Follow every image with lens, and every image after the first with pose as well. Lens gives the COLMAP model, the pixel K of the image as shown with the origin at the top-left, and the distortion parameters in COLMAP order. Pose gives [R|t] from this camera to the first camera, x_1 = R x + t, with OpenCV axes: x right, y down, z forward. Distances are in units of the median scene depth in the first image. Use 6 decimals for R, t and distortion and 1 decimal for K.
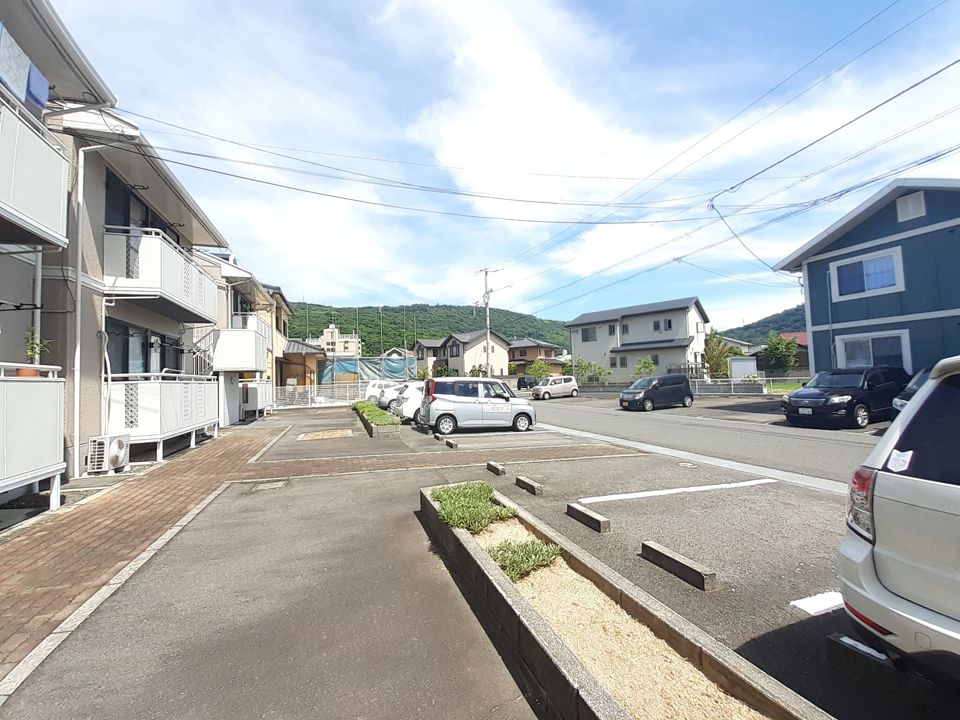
lens RADIAL K [[380.6, 0, 479.0], [0, 380.6, 361.3], [0, 0, 1]] dist [0.028231, -0.020060]
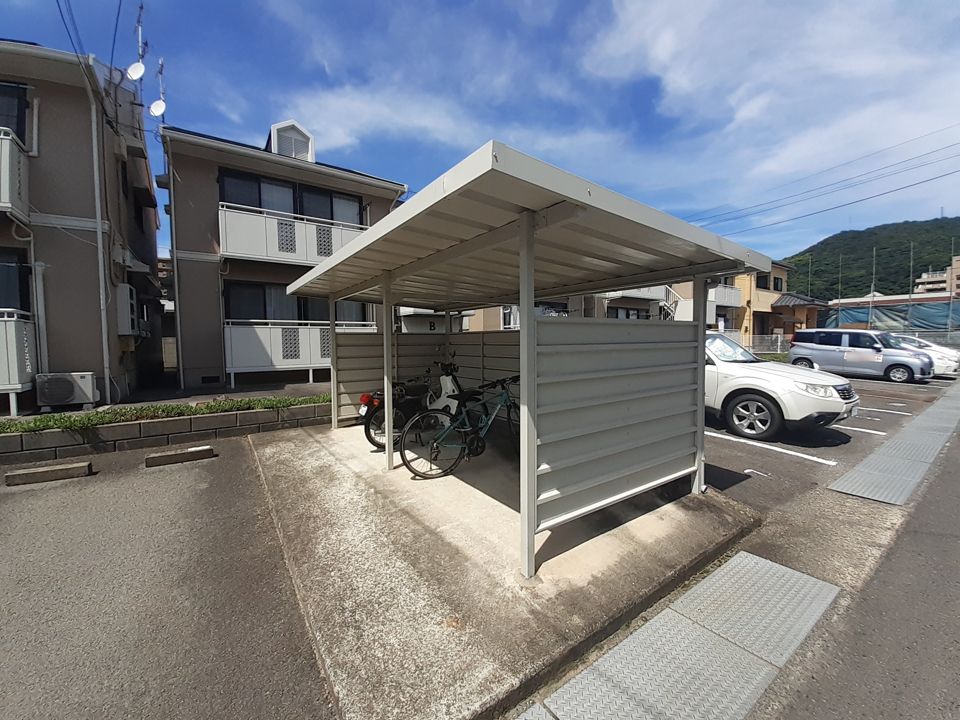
lens RADIAL K [[380.6, 0, 479.0], [0, 380.6, 361.3], [0, 0, 1]] dist [0.028231, -0.020060]
pose [[0.247946, 0.082056, -0.965293, 0.816362], [0.047294, 0.994193, 0.096660, -0.021710], [0.967619, -0.069619, 0.242625, -0.313326]]
